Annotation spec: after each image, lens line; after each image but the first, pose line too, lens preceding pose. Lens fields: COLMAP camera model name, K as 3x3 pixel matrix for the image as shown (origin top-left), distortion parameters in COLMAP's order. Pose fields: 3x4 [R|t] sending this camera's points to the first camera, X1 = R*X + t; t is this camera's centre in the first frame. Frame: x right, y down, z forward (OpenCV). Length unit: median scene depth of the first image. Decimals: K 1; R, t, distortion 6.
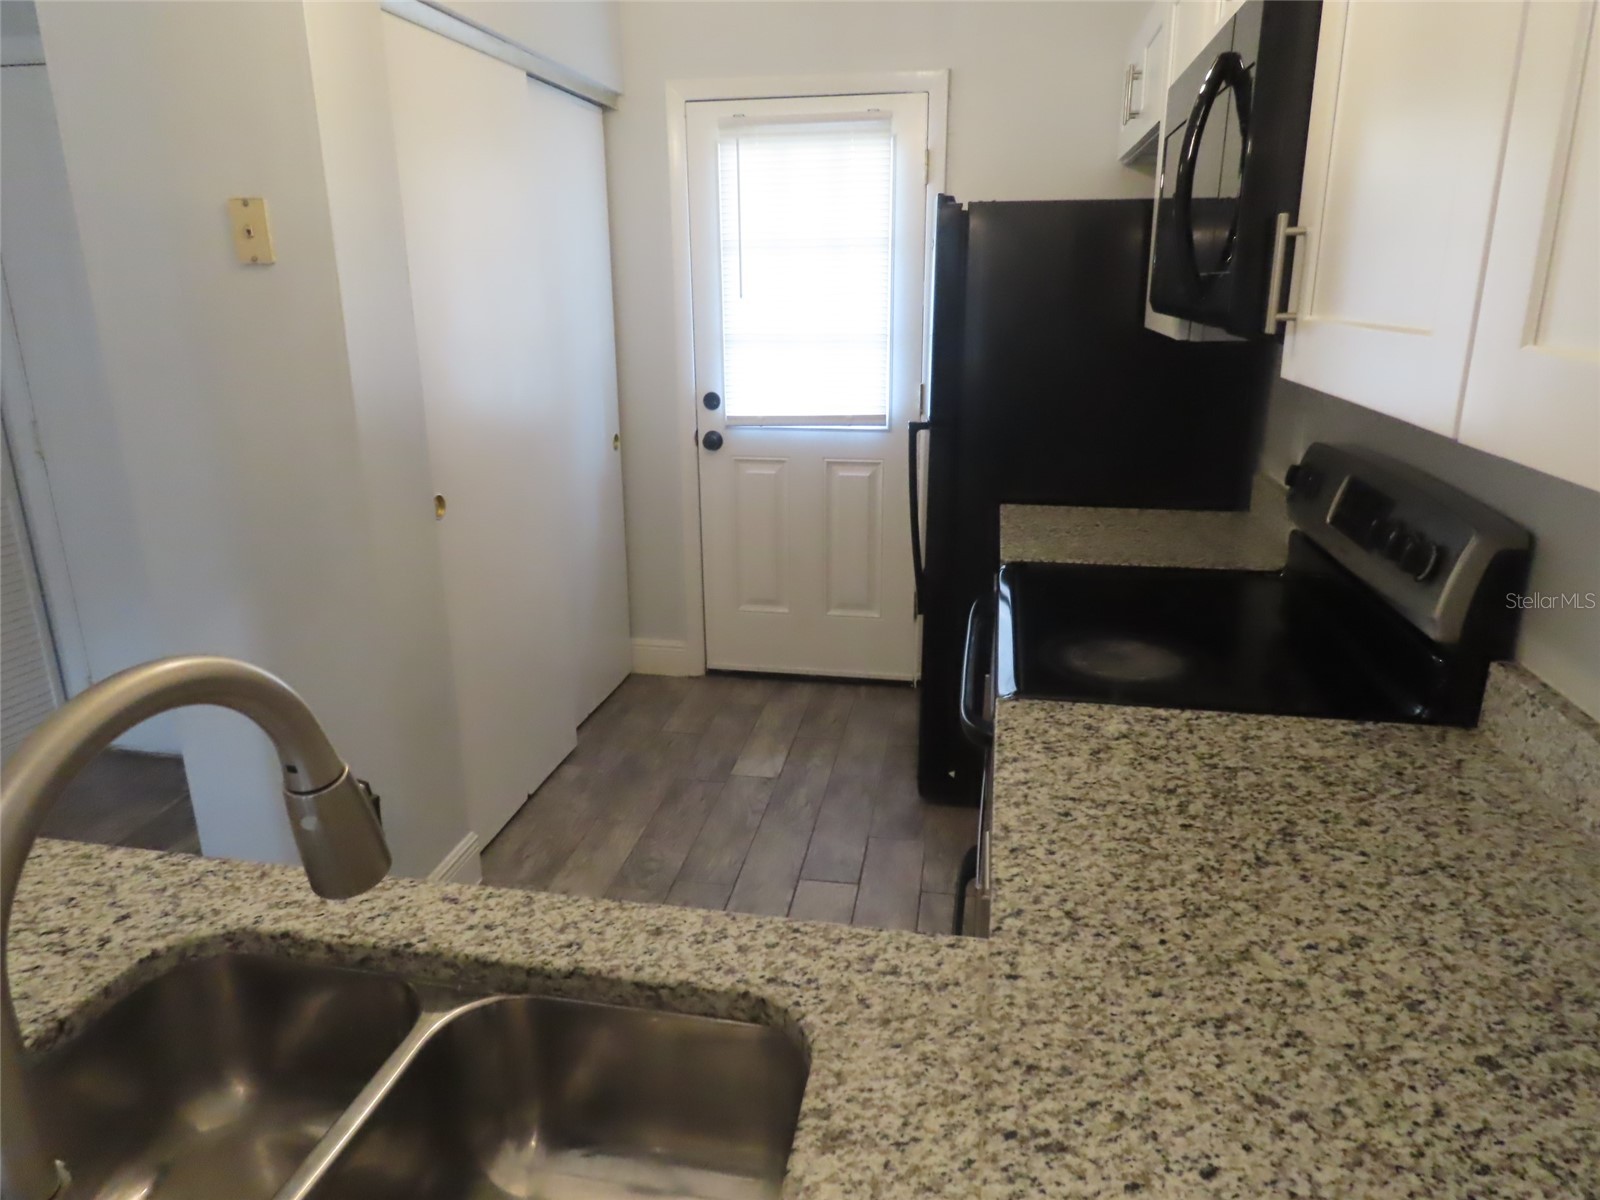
lens RADIAL K [[1040.4, 0, 799.4], [0, 1040.4, 598.8], [0, 0, 1]] dist [0.007734, 0.008869]
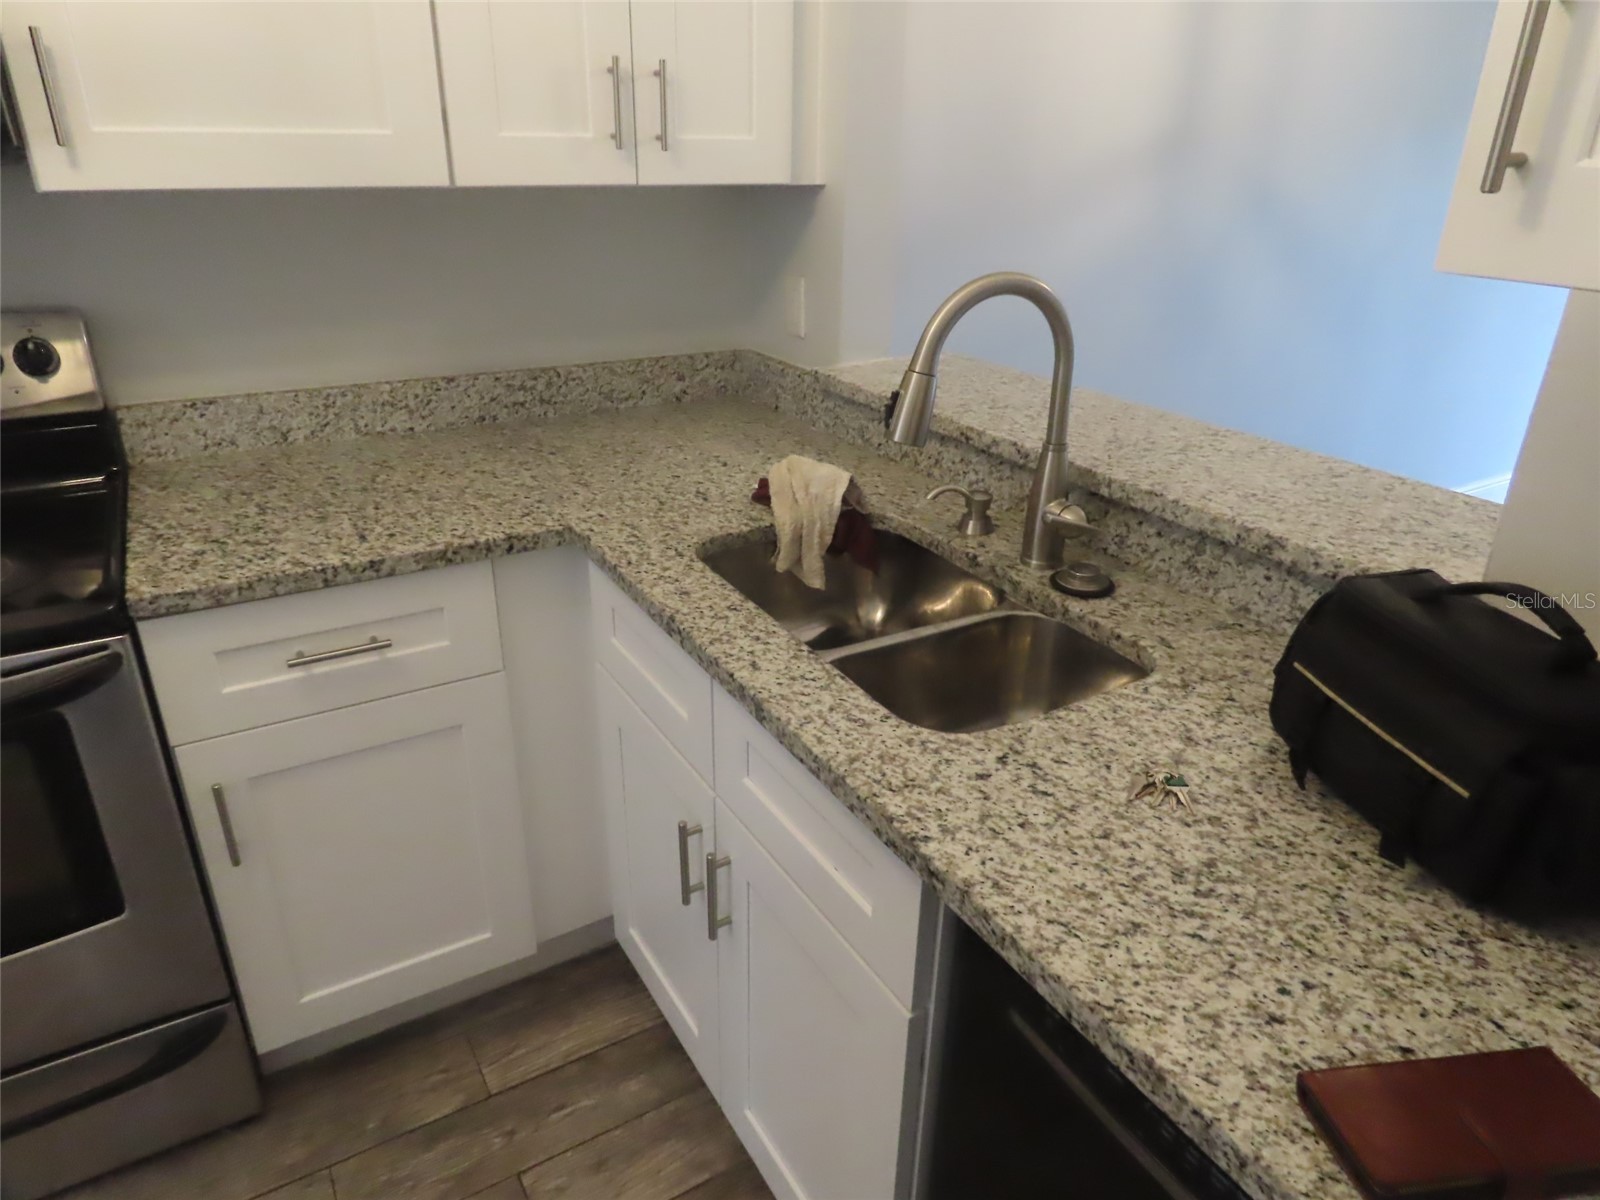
lens RADIAL K [[1040.4, 0, 797.6], [0, 1040.4, 597.2], [0, 0, 1]] dist [0.007734, 0.008869]
pose [[-0.662035, -0.305358, 0.684446, -1.145984], [0.213894, 0.798275, 0.563033, -0.407784], [-0.718303, 0.519146, -0.463172, 1.488715]]
